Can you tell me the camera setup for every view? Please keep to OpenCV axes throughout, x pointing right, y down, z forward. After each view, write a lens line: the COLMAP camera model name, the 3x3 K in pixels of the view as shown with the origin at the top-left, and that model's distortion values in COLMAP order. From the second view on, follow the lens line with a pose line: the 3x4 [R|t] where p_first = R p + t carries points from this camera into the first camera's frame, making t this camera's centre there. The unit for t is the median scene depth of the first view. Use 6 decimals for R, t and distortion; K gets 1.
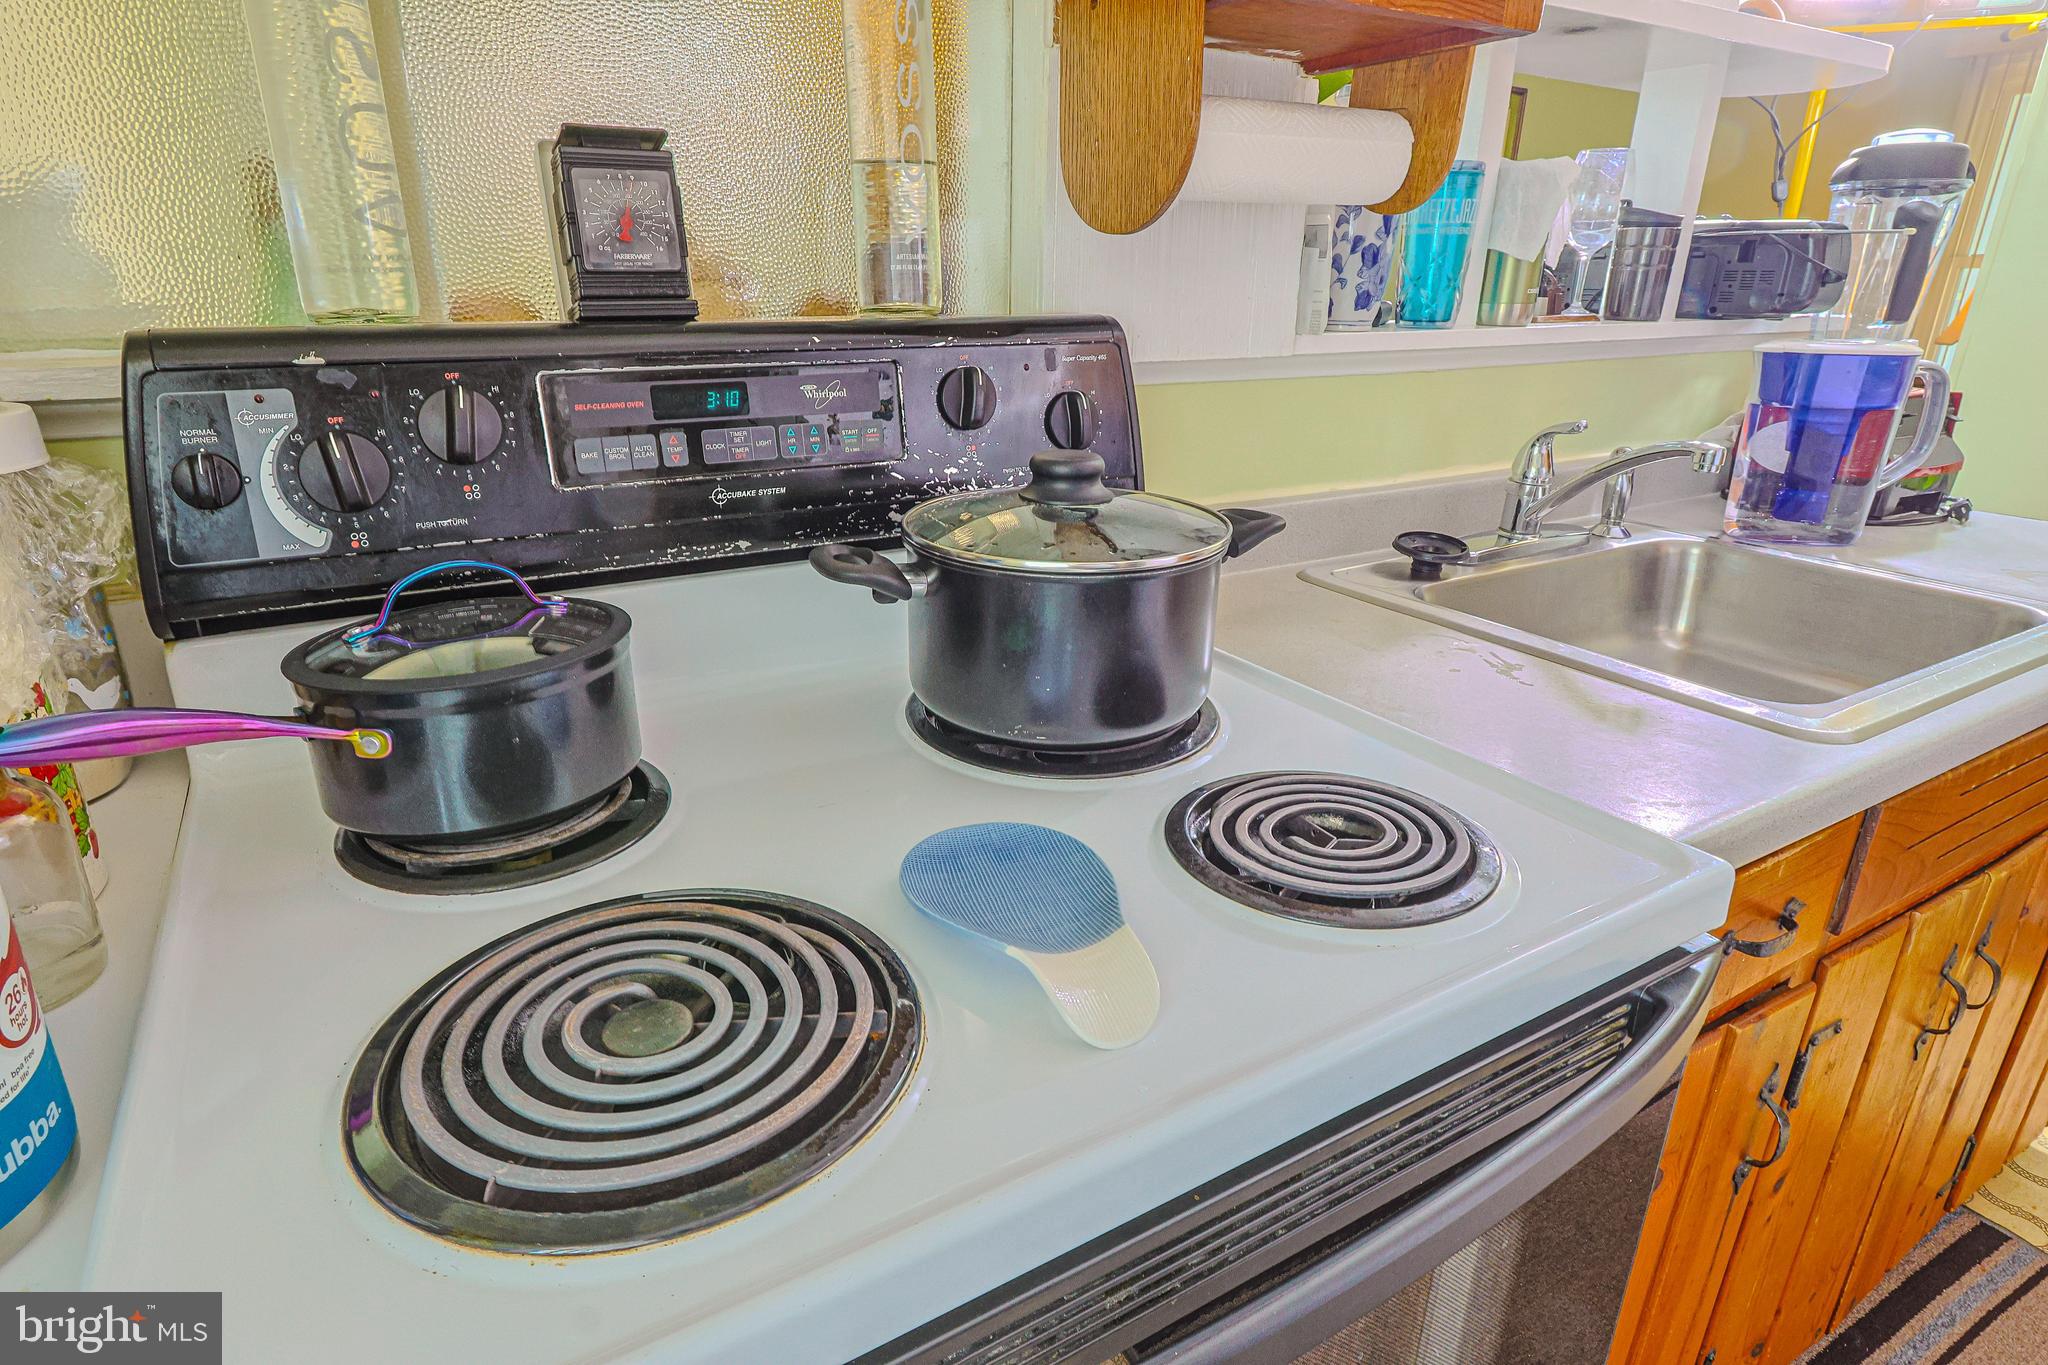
lens RADIAL K [[1091.4, 0, 996.9], [0, 1091.4, 681.7], [0, 0, 1]] dist [-0.003919, 0.000053]
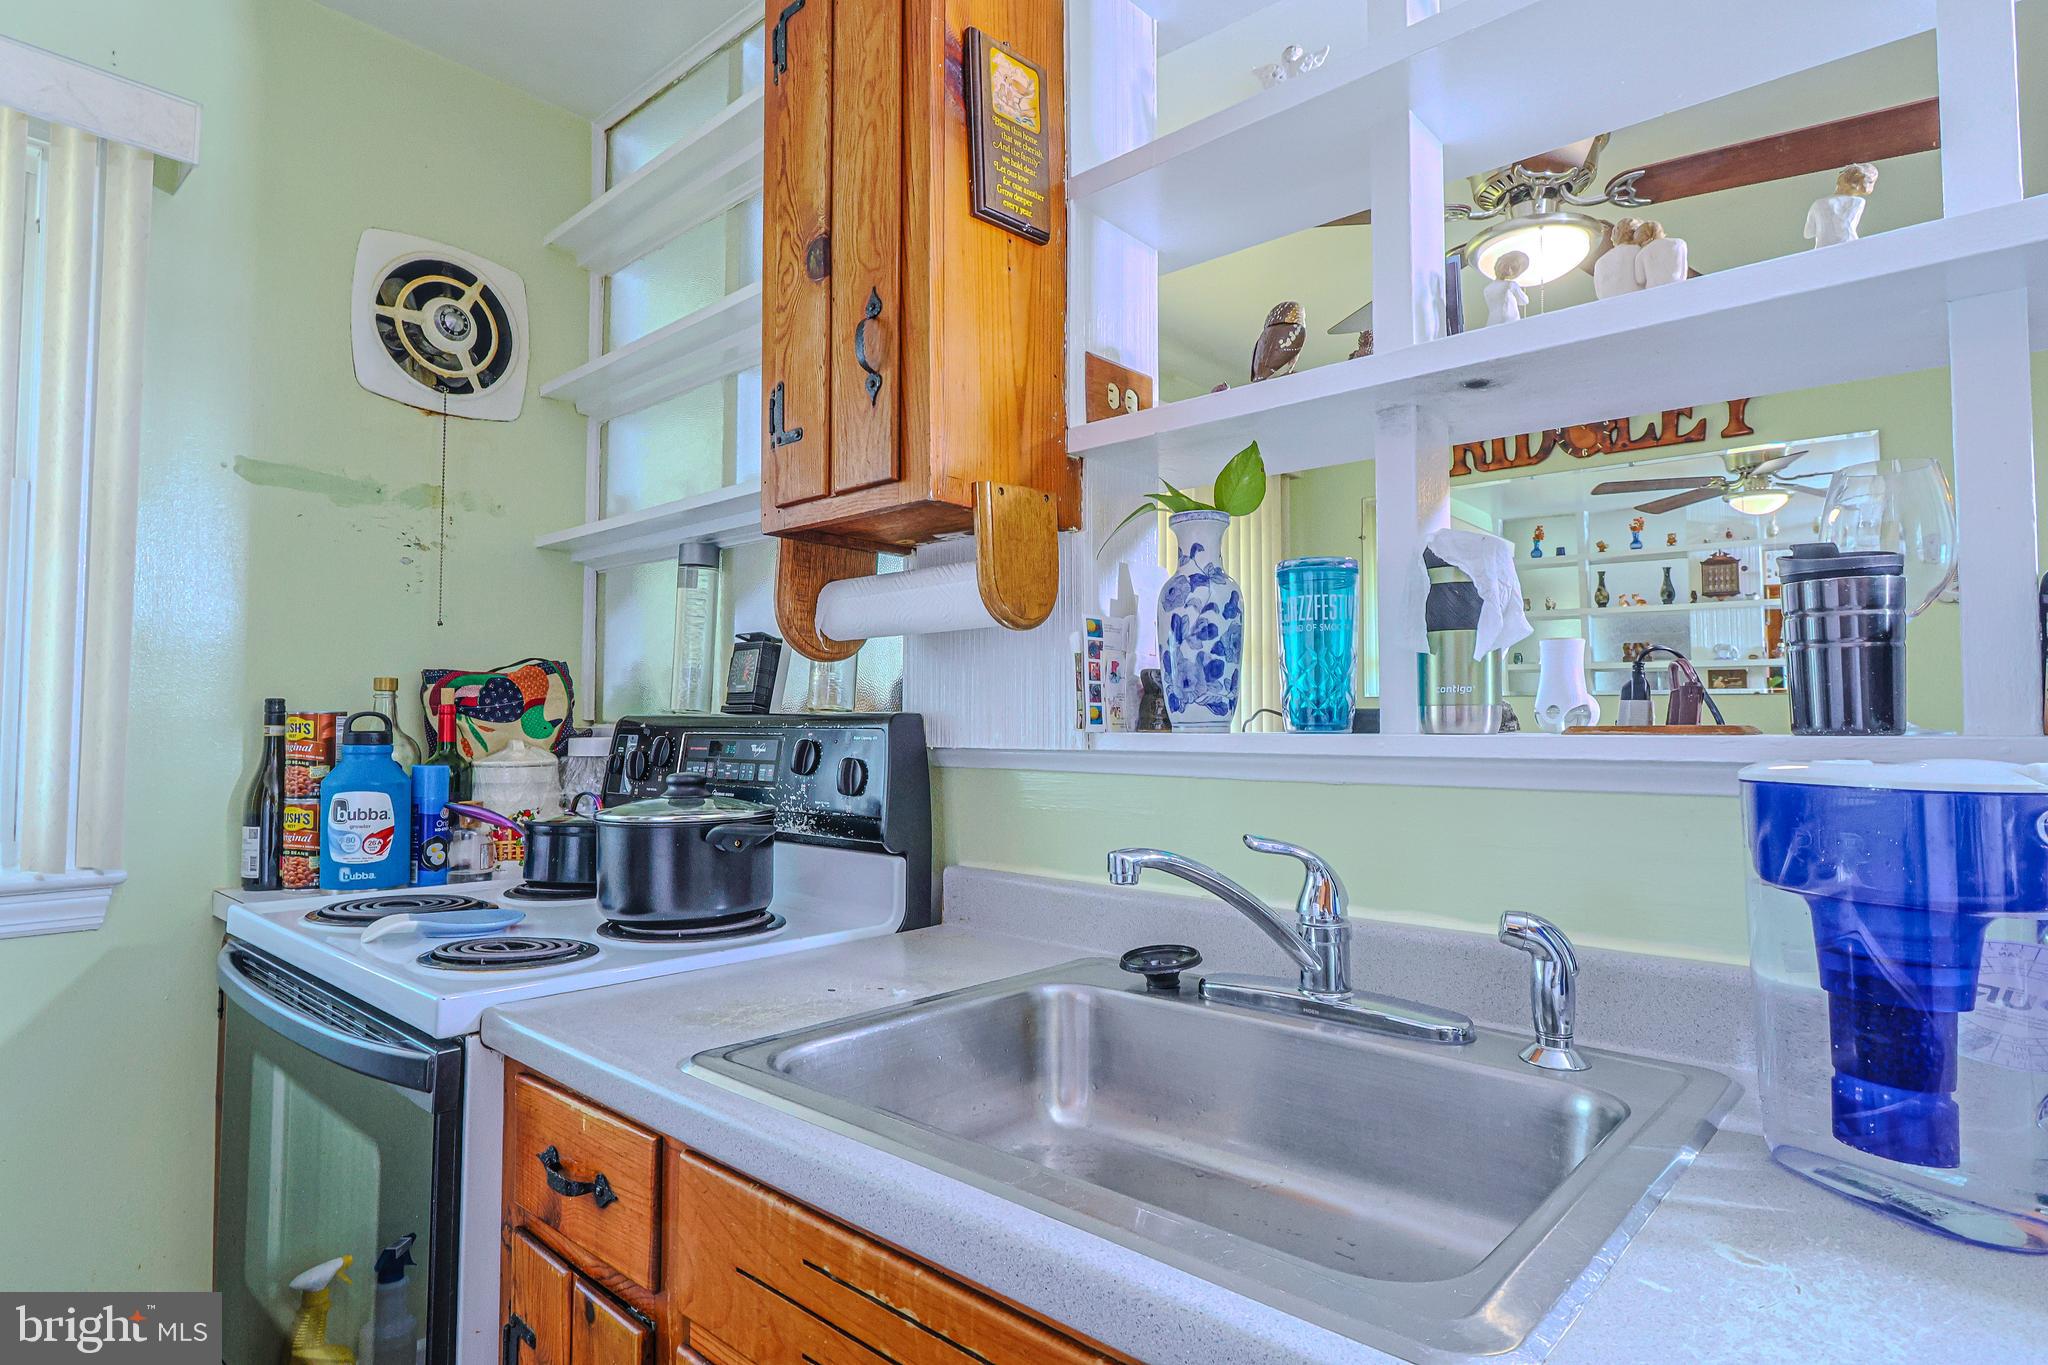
lens RADIAL K [[1091.4, 0, 996.9], [0, 1091.4, 681.7], [0, 0, 1]] dist [-0.003919, 0.000053]
pose [[0.282344, -0.040615, -0.958453, 1.210338], [-0.333231, 0.932737, -0.137689, -0.167358], [0.899577, 0.358262, 0.249818, 0.568374]]
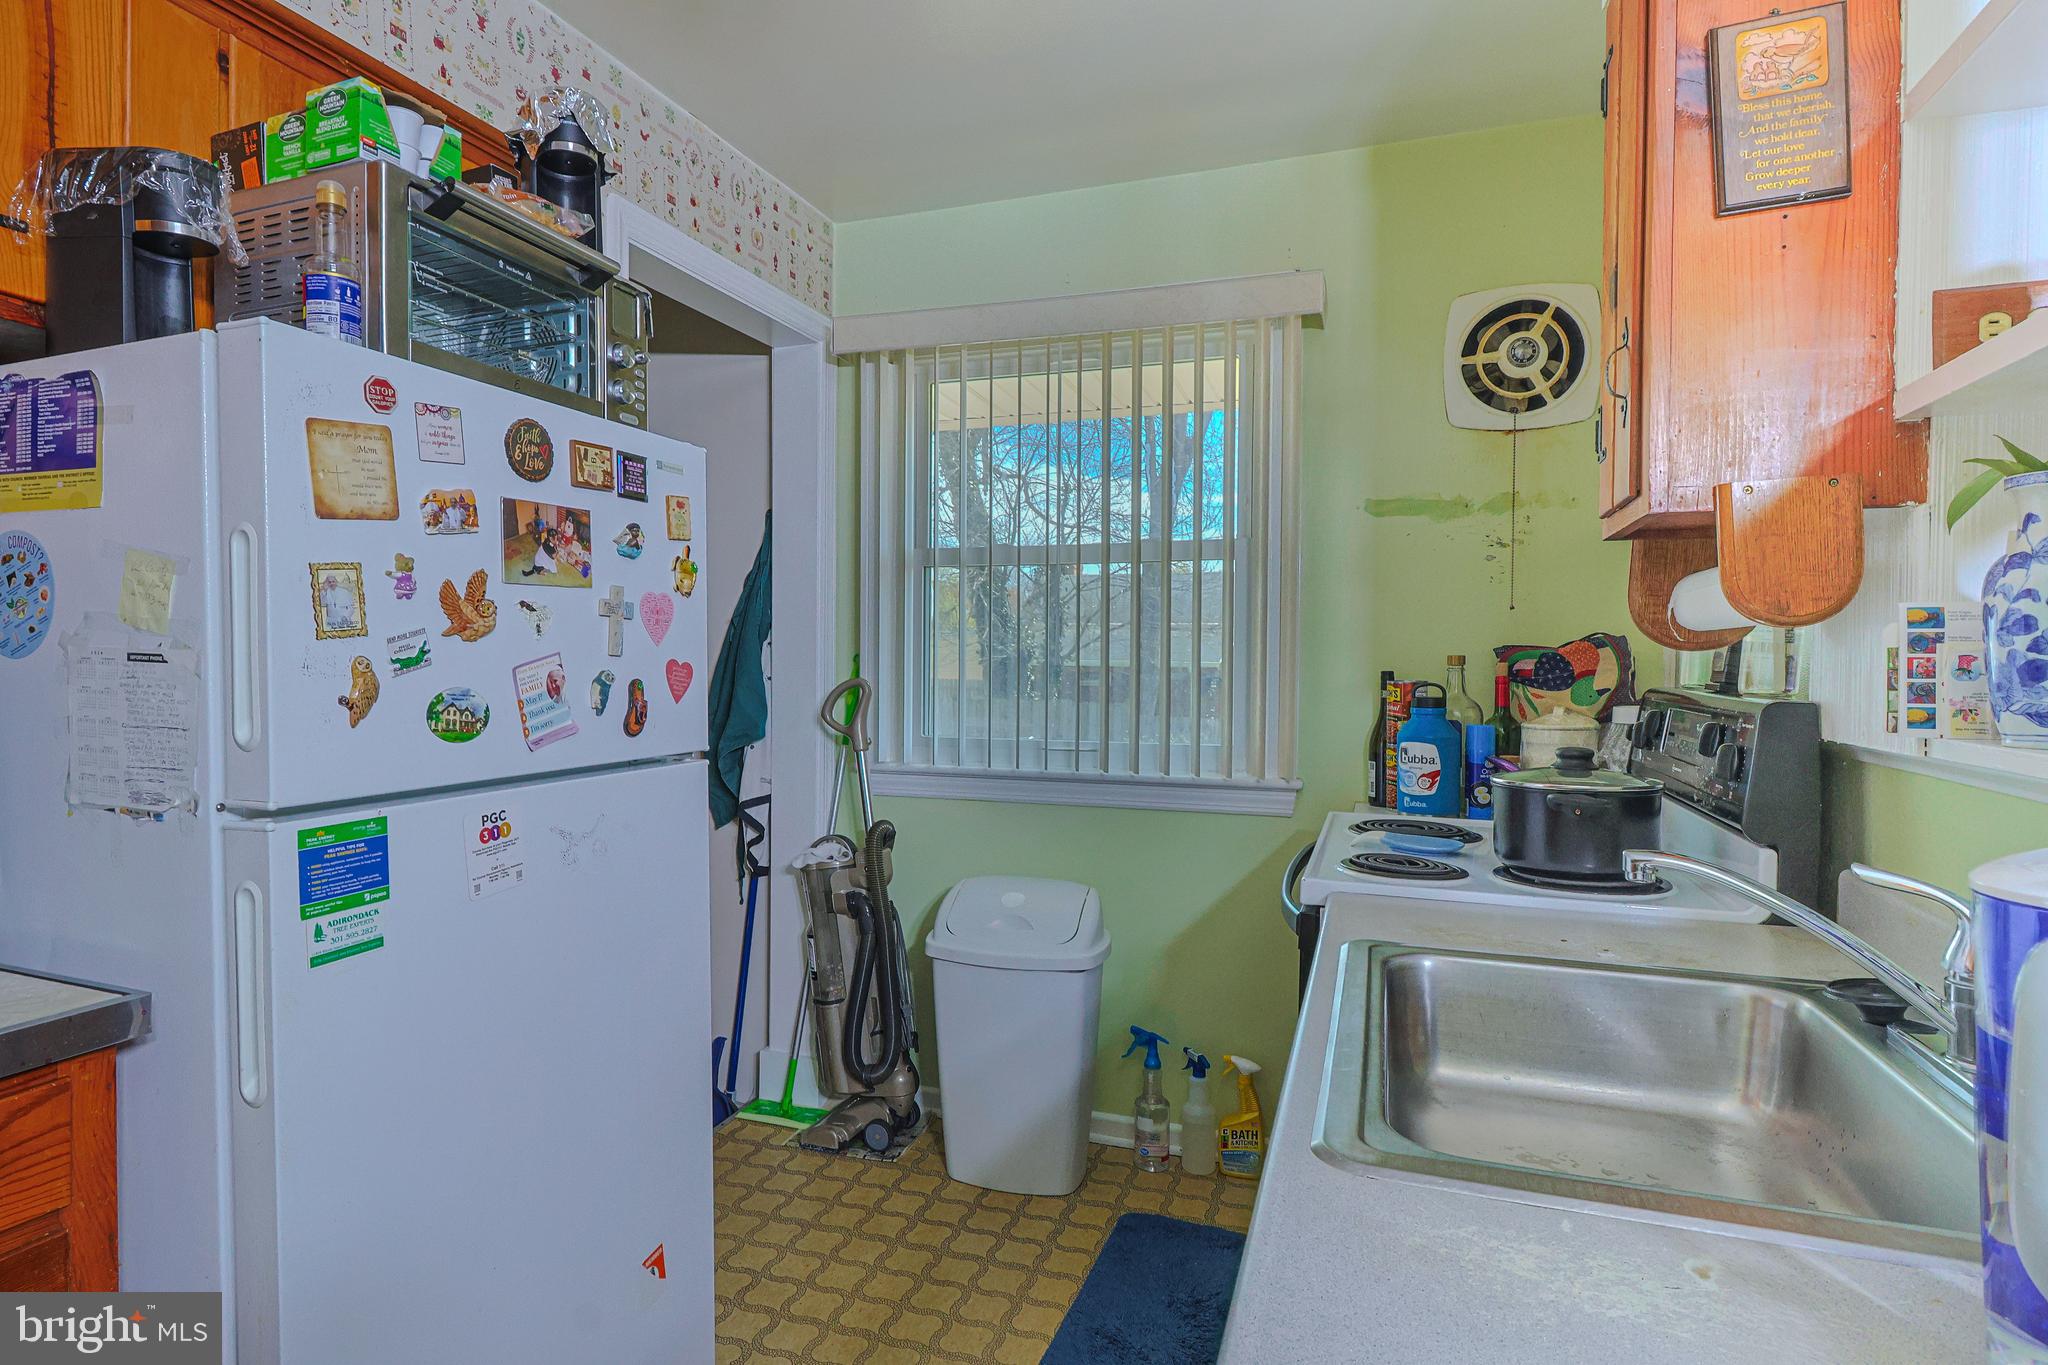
lens RADIAL K [[1091.4, 0, 996.9], [0, 1091.4, 681.7], [0, 0, 1]] dist [-0.003919, 0.000053]
pose [[-0.762626, 0.007737, -0.646794, 1.415357], [-0.230669, 0.930933, 0.283116, -0.420848], [0.604312, 0.365107, -0.708169, 1.092894]]
